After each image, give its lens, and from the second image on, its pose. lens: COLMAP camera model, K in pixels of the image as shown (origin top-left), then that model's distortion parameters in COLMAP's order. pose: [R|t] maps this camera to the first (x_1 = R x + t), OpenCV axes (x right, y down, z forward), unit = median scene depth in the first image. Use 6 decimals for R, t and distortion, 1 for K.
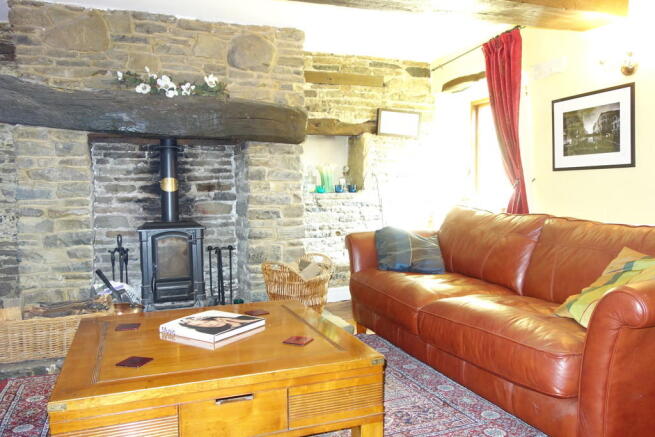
lens RADIAL K [[511.5, 0, 331.5], [0, 511.5, 217.1], [0, 0, 1]] dist [0.045613, 0.001127]
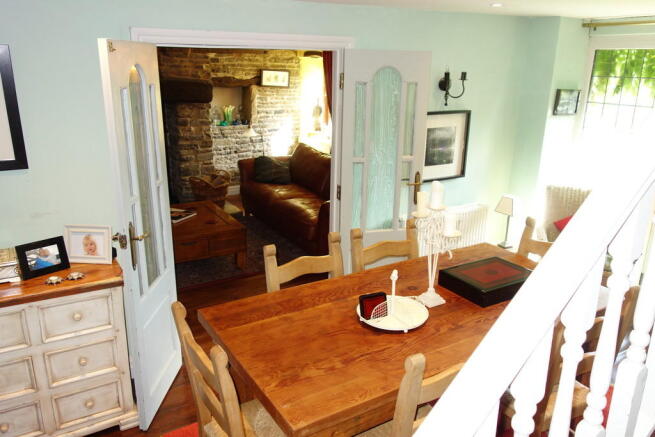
lens RADIAL K [[511.5, 0, 327.5], [0, 511.5, 221.4], [0, 0, 1]] dist [0.045613, 0.001127]
pose [[0.987440, -0.014637, 0.157317, 0.044463], [-0.025965, 0.967128, 0.252960, -0.184023], [-0.155849, -0.253867, 0.954601, -0.663302]]
